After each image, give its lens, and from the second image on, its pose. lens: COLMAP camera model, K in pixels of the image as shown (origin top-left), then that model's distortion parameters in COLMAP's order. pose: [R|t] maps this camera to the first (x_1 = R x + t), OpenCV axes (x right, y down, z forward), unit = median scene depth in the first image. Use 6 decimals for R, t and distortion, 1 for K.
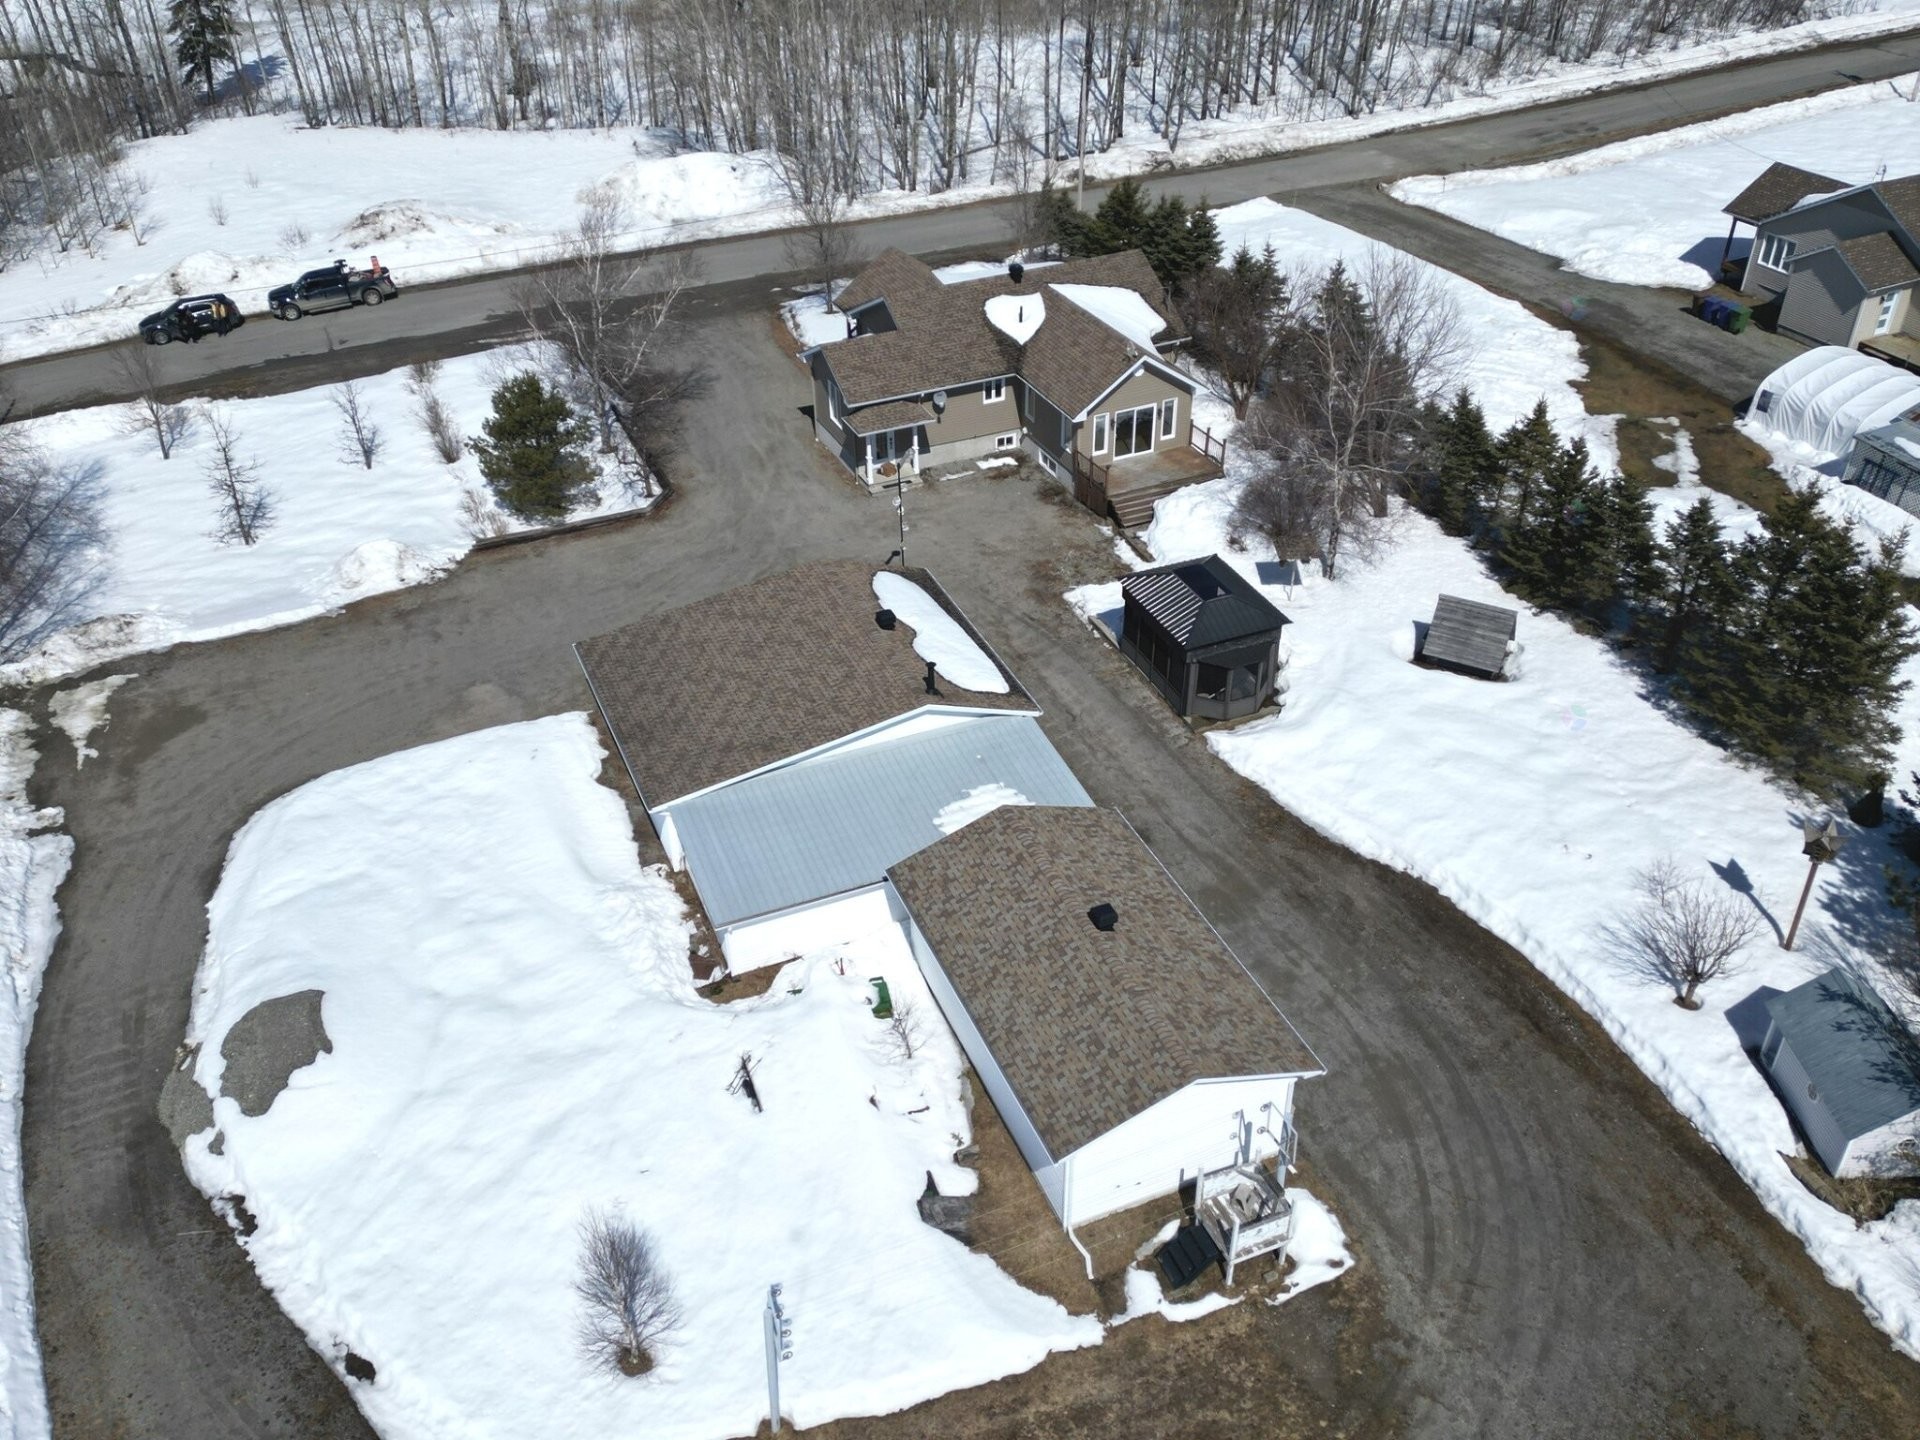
lens RADIAL K [[1602.0, 0, 973.9], [0, 1602.0, 745.8], [0, 0, 1]] dist [0.083970, -0.083454]
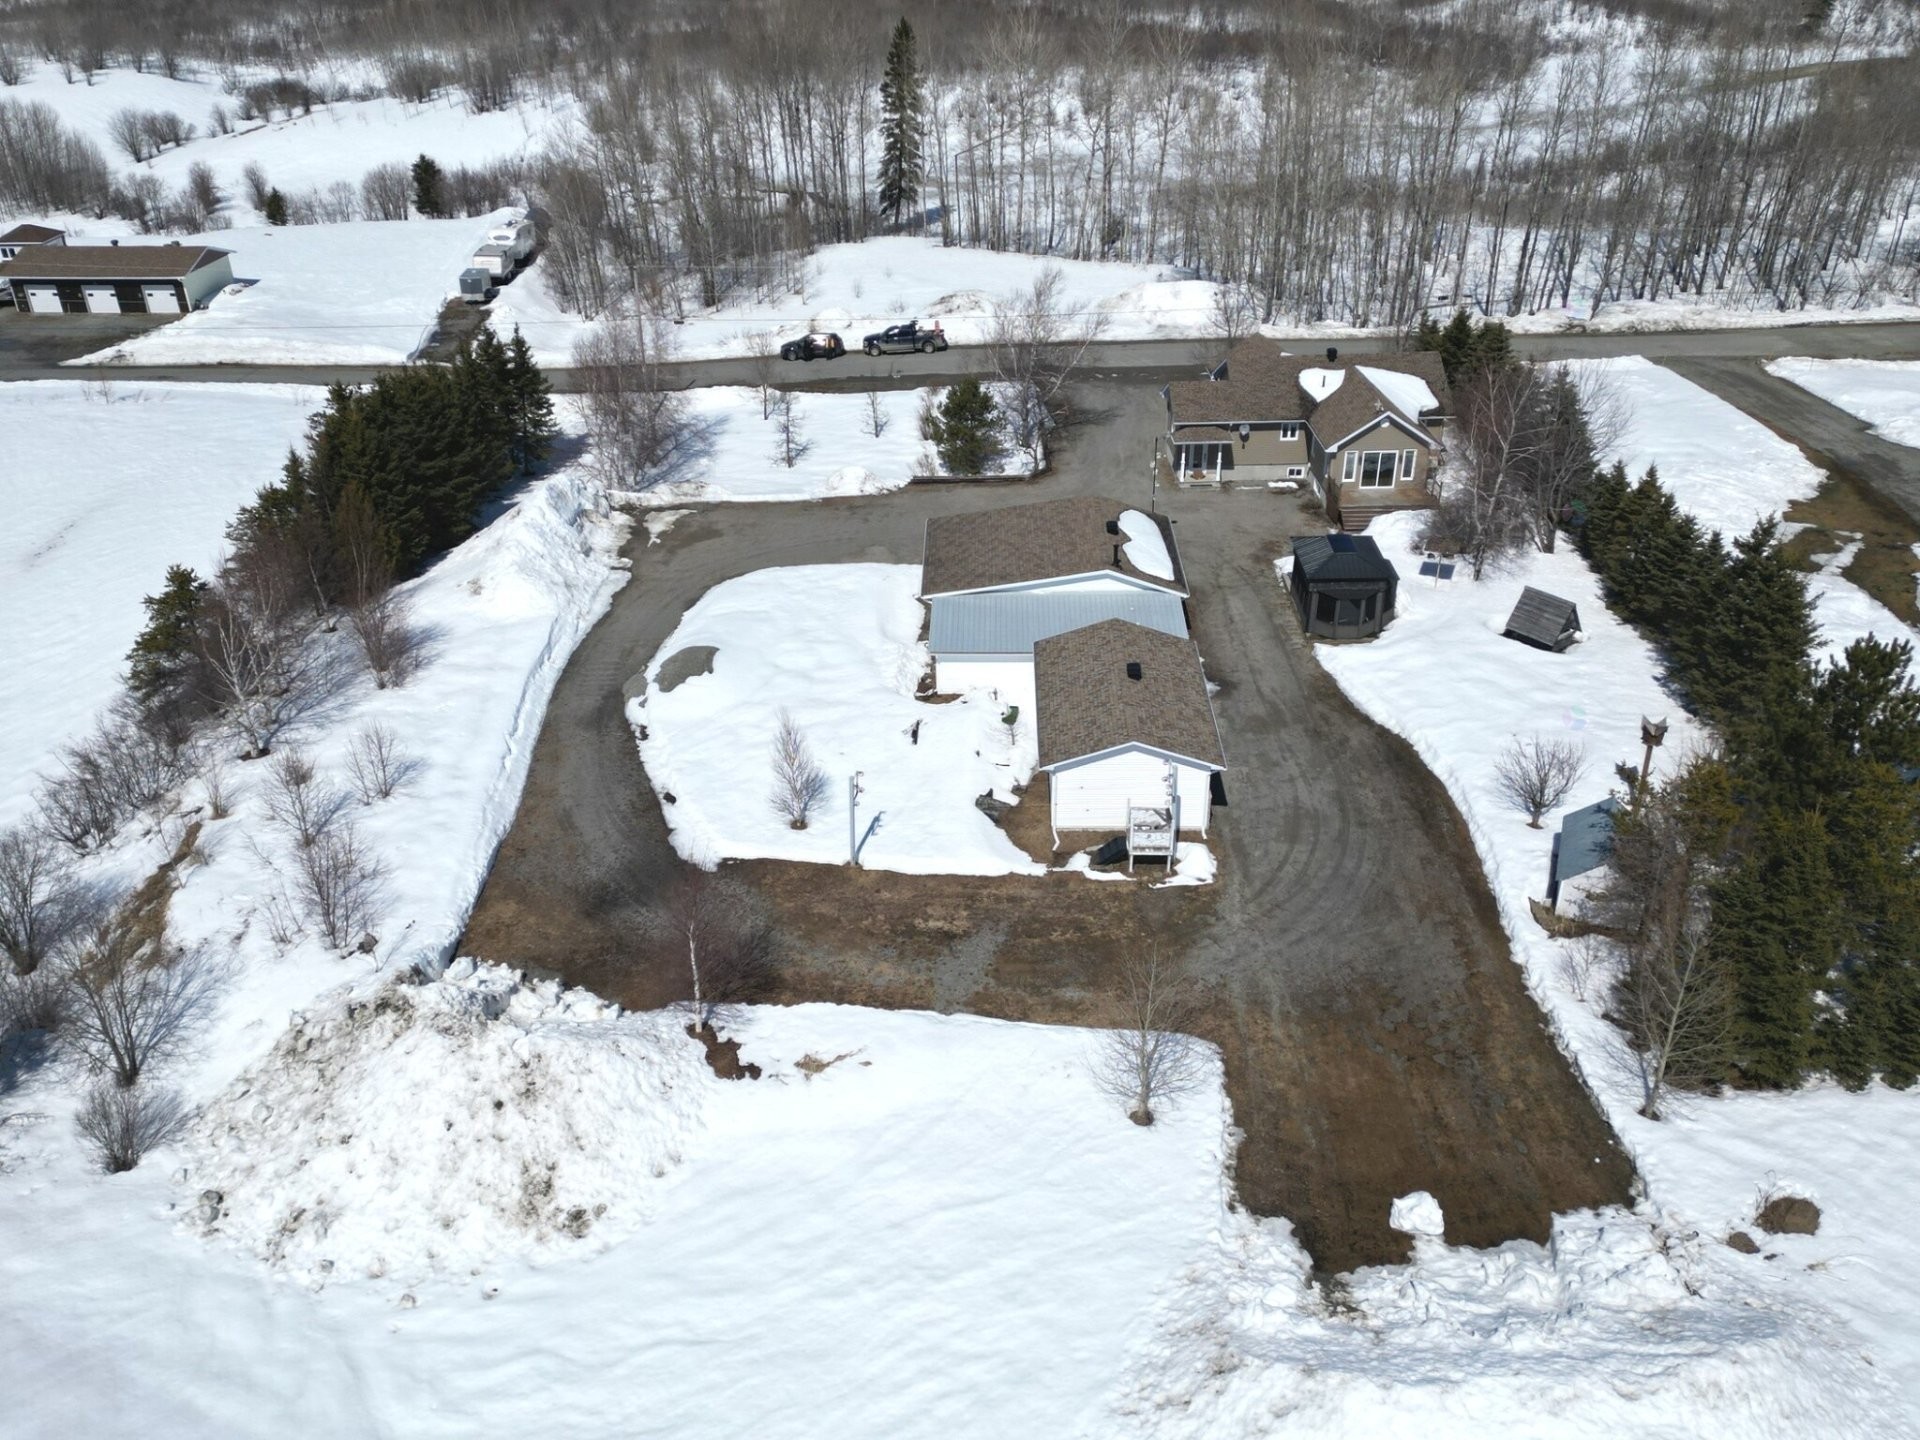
lens RADIAL K [[1586.3, 0, 972.1], [0, 1586.3, 719.6], [0, 0, 1]] dist [0.080541, -0.077975]
pose [[0.913349, 0.194197, -0.357883, 0.305036], [-0.237805, 0.967870, -0.081706, 0.193831], [0.330517, 0.159733, 0.930185, -0.313892]]
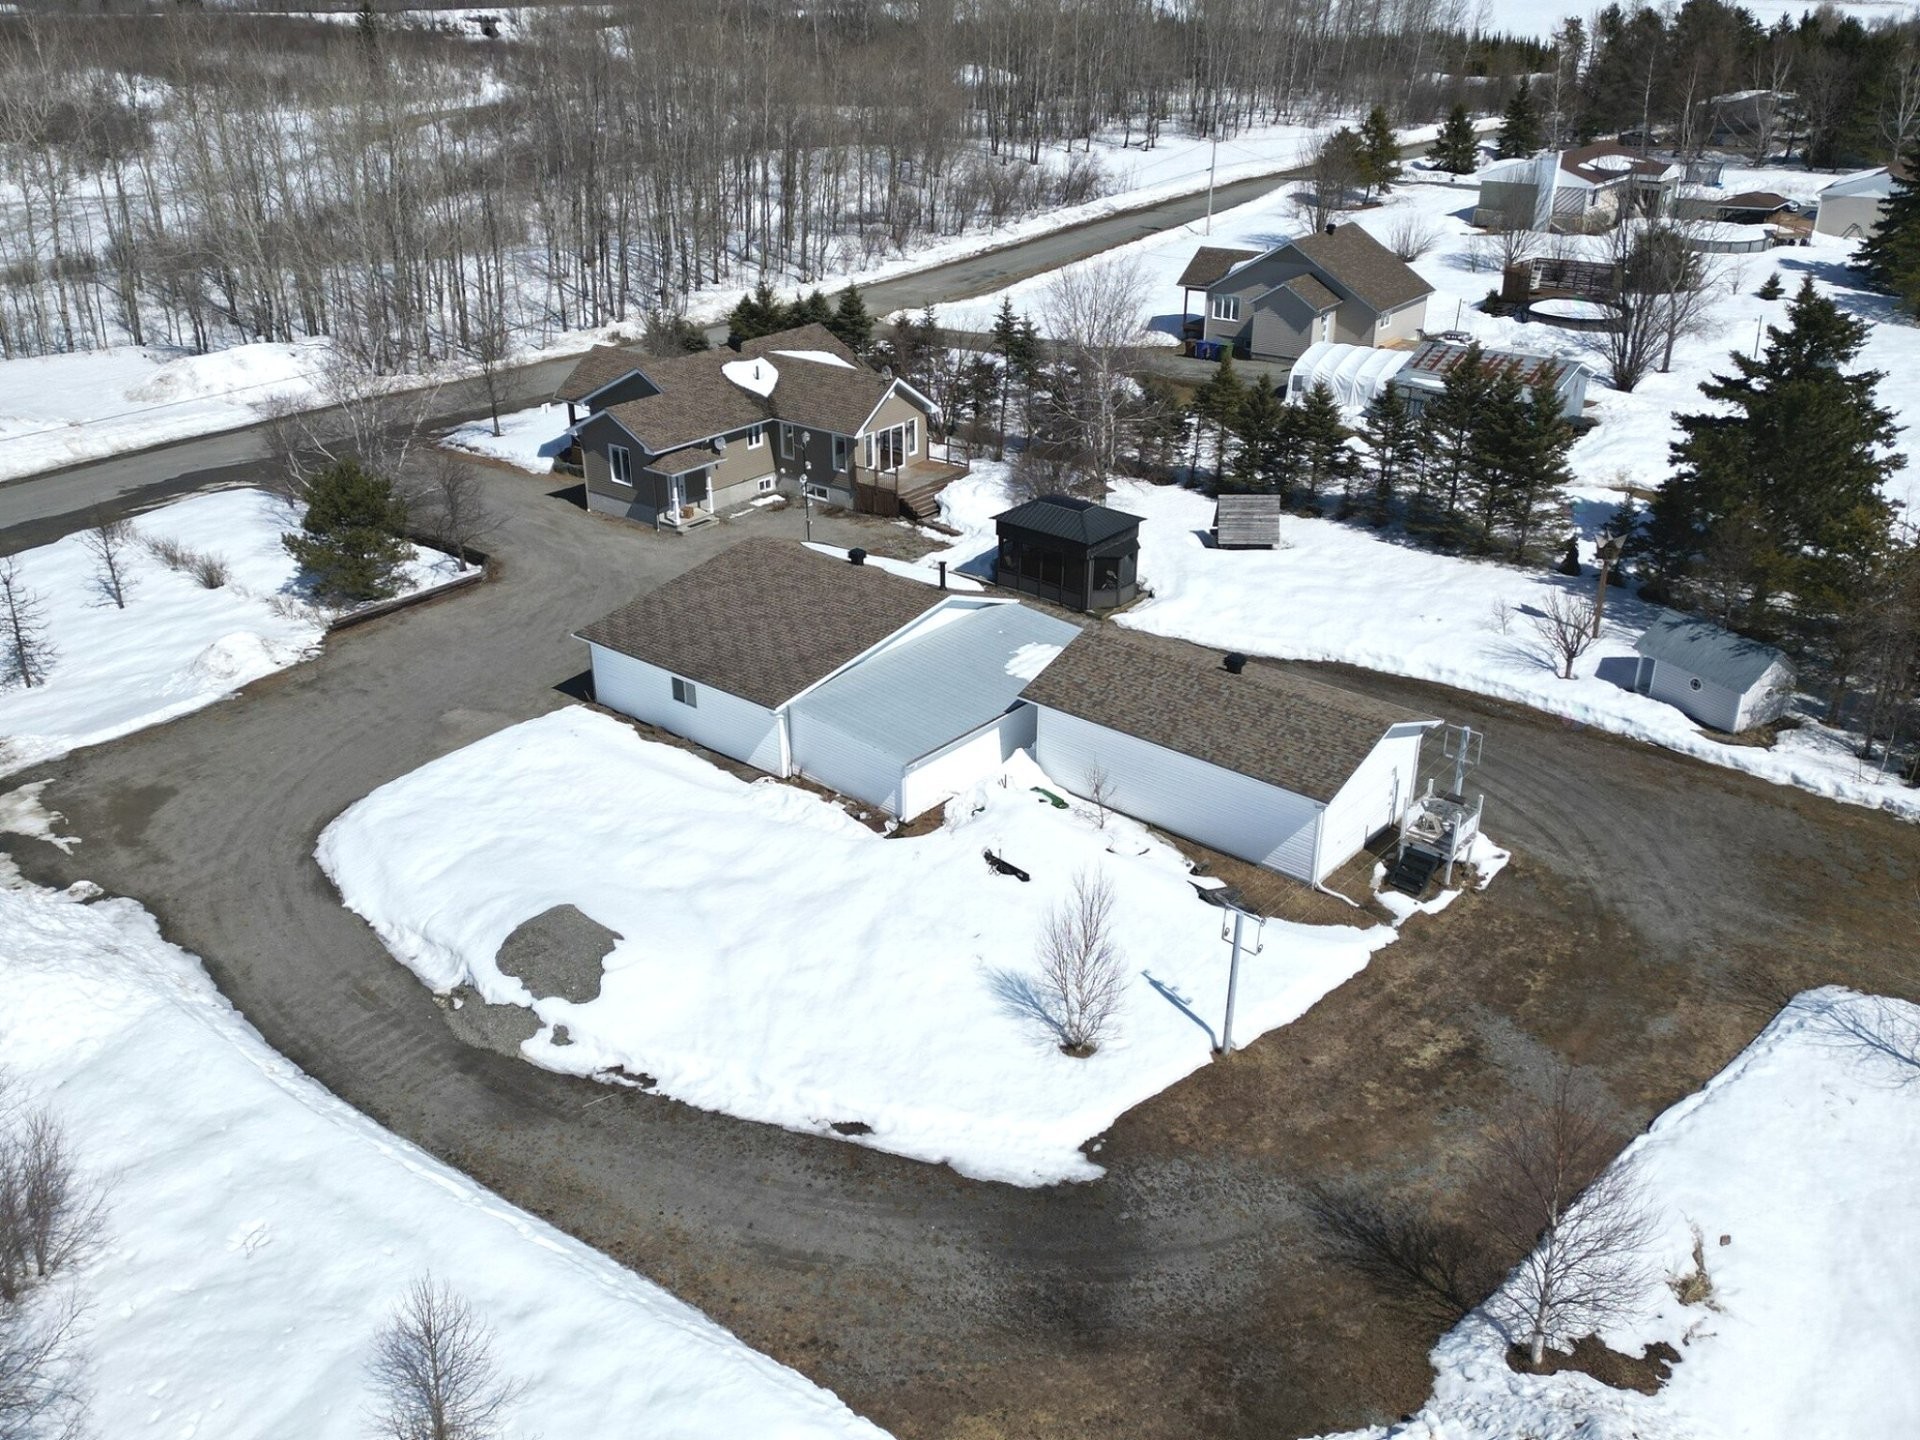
lens RADIAL K [[1602.0, 0, 912.5], [0, 1602.0, 724.3], [0, 0, 1]] dist [0.083970, -0.083454]
pose [[0.898118, -0.187286, 0.397879, -0.380081], [0.257741, 0.957266, -0.131194, 0.149005], [-0.356305, 0.220377, 0.908009, -0.011024]]
